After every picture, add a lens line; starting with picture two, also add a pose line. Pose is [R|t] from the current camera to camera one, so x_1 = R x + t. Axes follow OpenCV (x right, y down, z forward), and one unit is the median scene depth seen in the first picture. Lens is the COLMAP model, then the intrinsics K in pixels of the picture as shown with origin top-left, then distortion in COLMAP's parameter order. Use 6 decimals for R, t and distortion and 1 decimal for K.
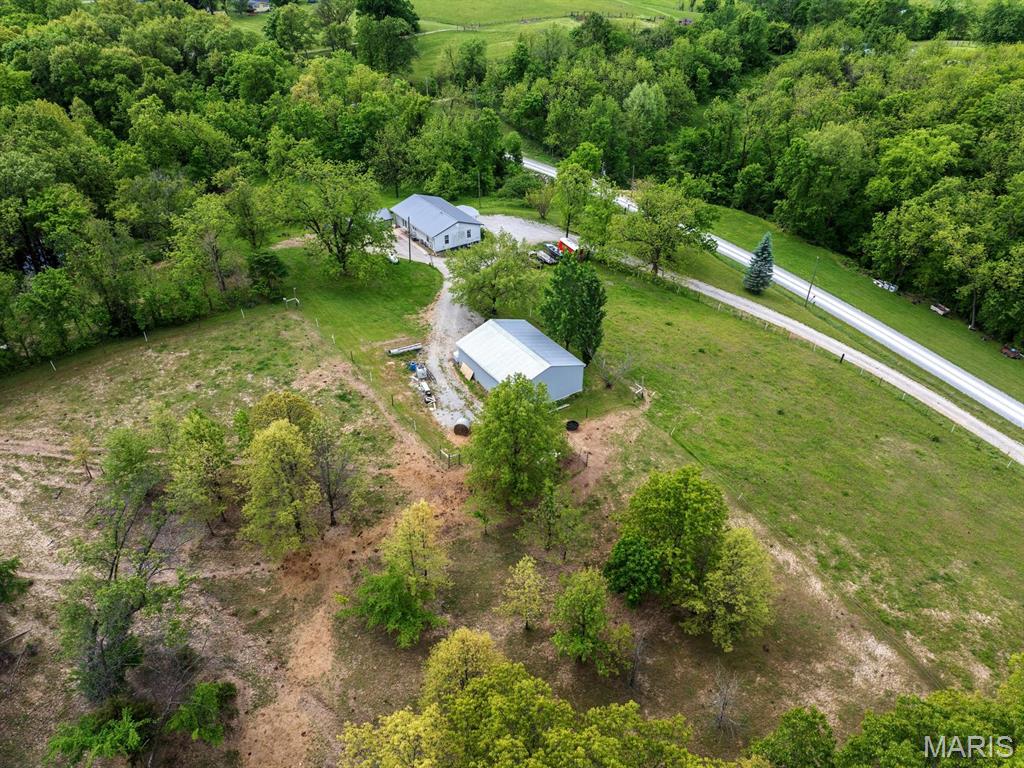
lens RADIAL K [[720.5, 0, 515.1], [0, 720.5, 384.3], [0, 0, 1]] dist [-0.043816, 0.013914]
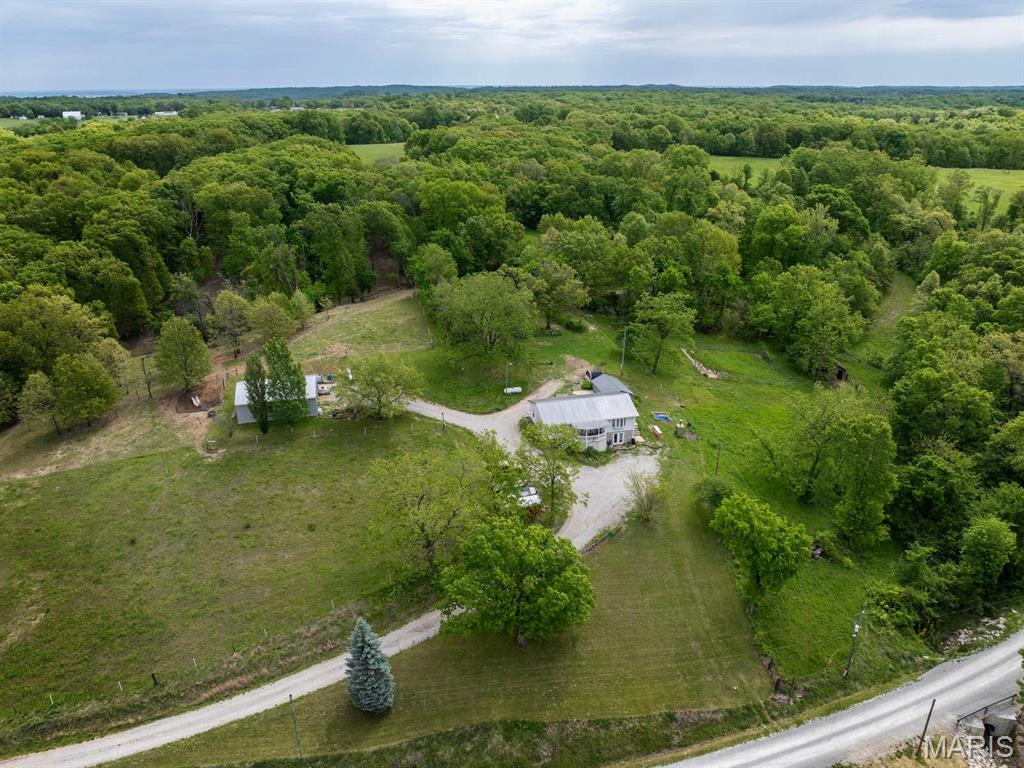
lens RADIAL K [[720.5, 0, 515.1], [0, 720.5, 384.3], [0, 0, 1]] dist [-0.043816, 0.013914]
pose [[-0.341170, 0.363669, -0.866803, 1.007779], [-0.536515, 0.681840, 0.497238, -0.944691], [0.771852, 0.634695, -0.037509, 1.330756]]
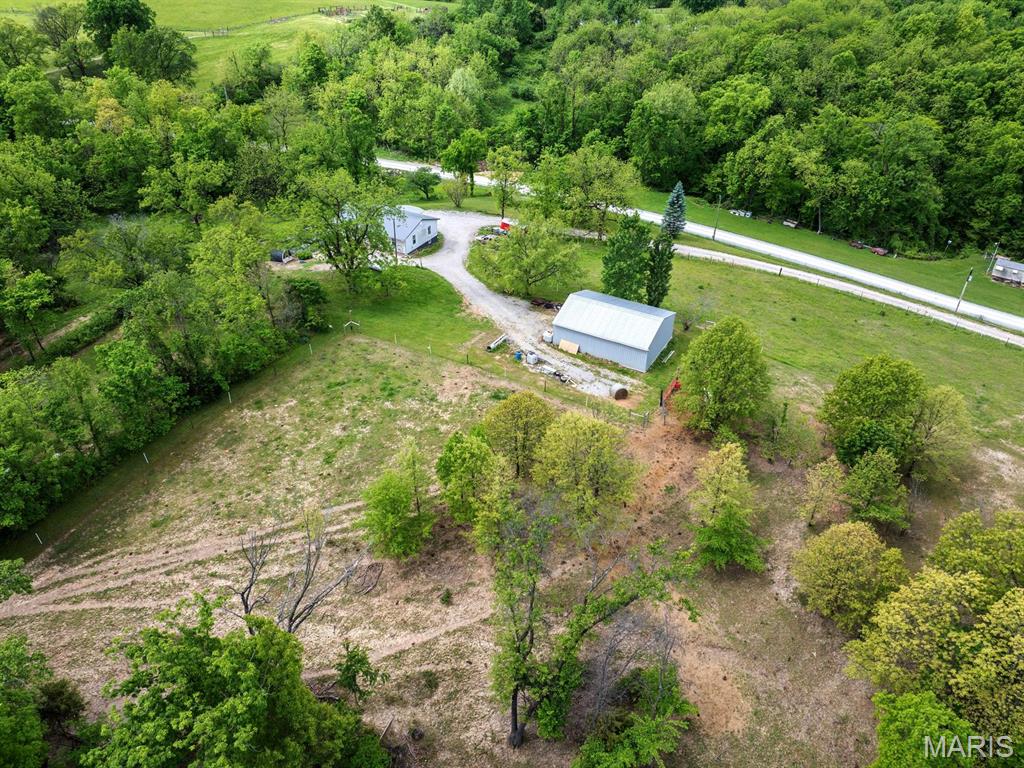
lens RADIAL K [[720.5, 0, 515.1], [0, 720.5, 384.3], [0, 0, 1]] dist [-0.043816, 0.013914]
pose [[0.892615, -0.257842, 0.369806, -0.518454], [0.254746, 0.965260, 0.058123, -0.044498], [-0.371946, 0.042325, 0.927289, 0.067295]]
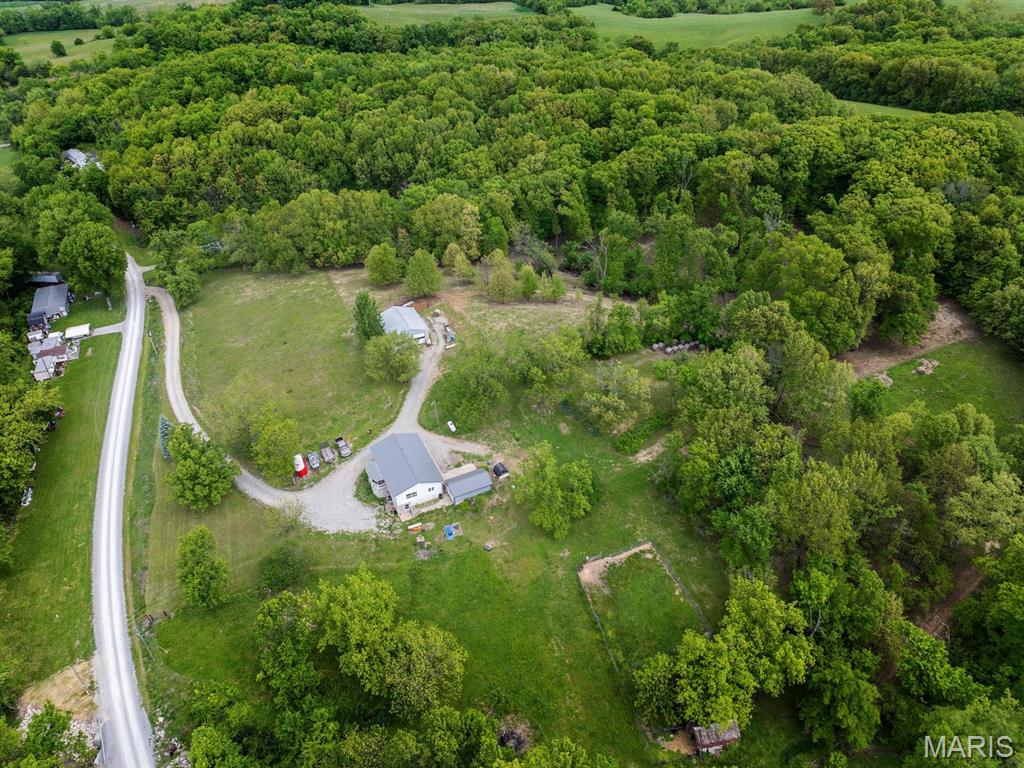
lens RADIAL K [[720.5, 0, 515.1], [0, 720.5, 384.3], [0, 0, 1]] dist [-0.043816, 0.013914]
pose [[-0.989335, -0.080597, 0.121331, -0.558901], [0.086986, 0.341226, 0.935948, -1.823809], [-0.116836, 0.936519, -0.330576, 1.728298]]
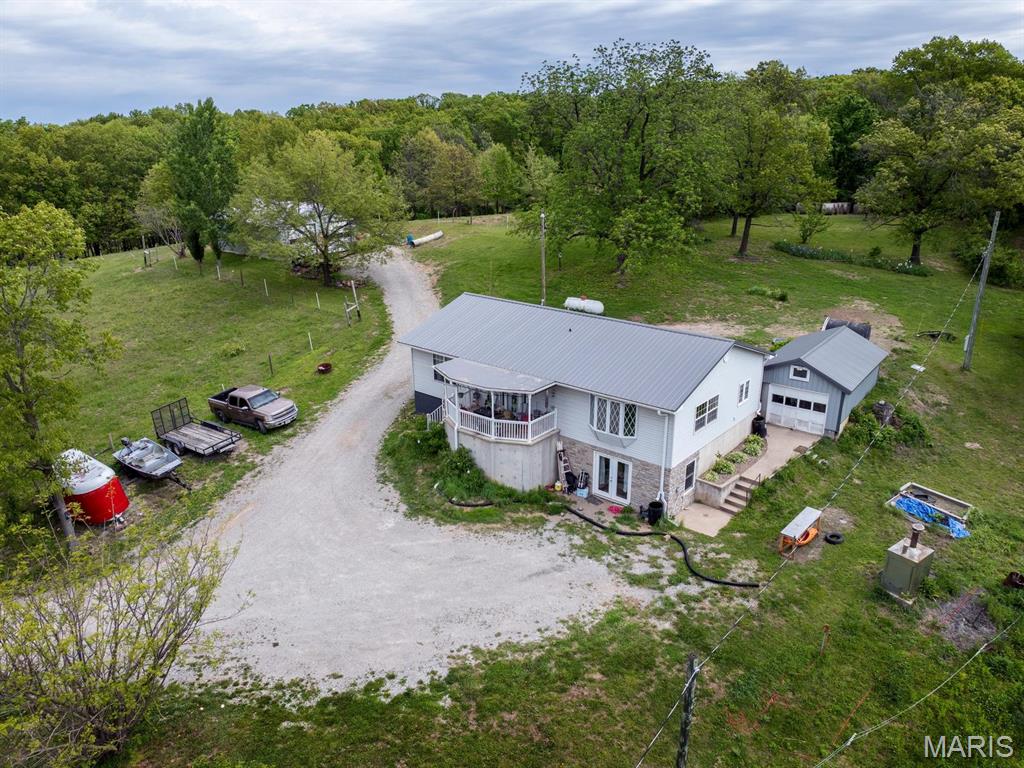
lens RADIAL K [[722.8, 0, 518.8], [0, 722.8, 388.7], [0, 0, 1]] dist [-0.041098, 0.008278]
pose [[-0.957033, 0.094698, -0.274082, -0.006967], [-0.166238, 0.595275, 0.786138, -0.624078], [0.237600, 0.797923, -0.553955, 1.632780]]
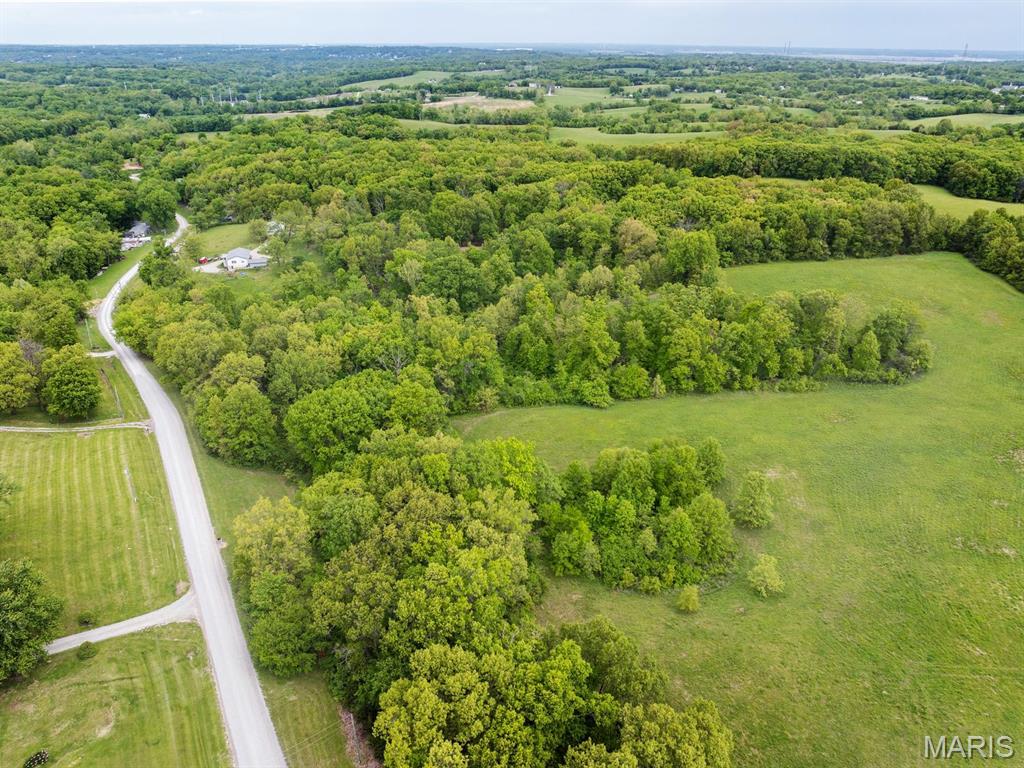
lens RADIAL K [[722.8, 0, 518.8], [0, 722.8, 388.7], [0, 0, 1]] dist [-0.041098, 0.008278]
pose [[-0.946470, -0.149183, 0.286251, -2.750761], [0.177098, 0.501421, 0.846884, -2.933118], [-0.269873, 0.852245, -0.448160, 3.308540]]
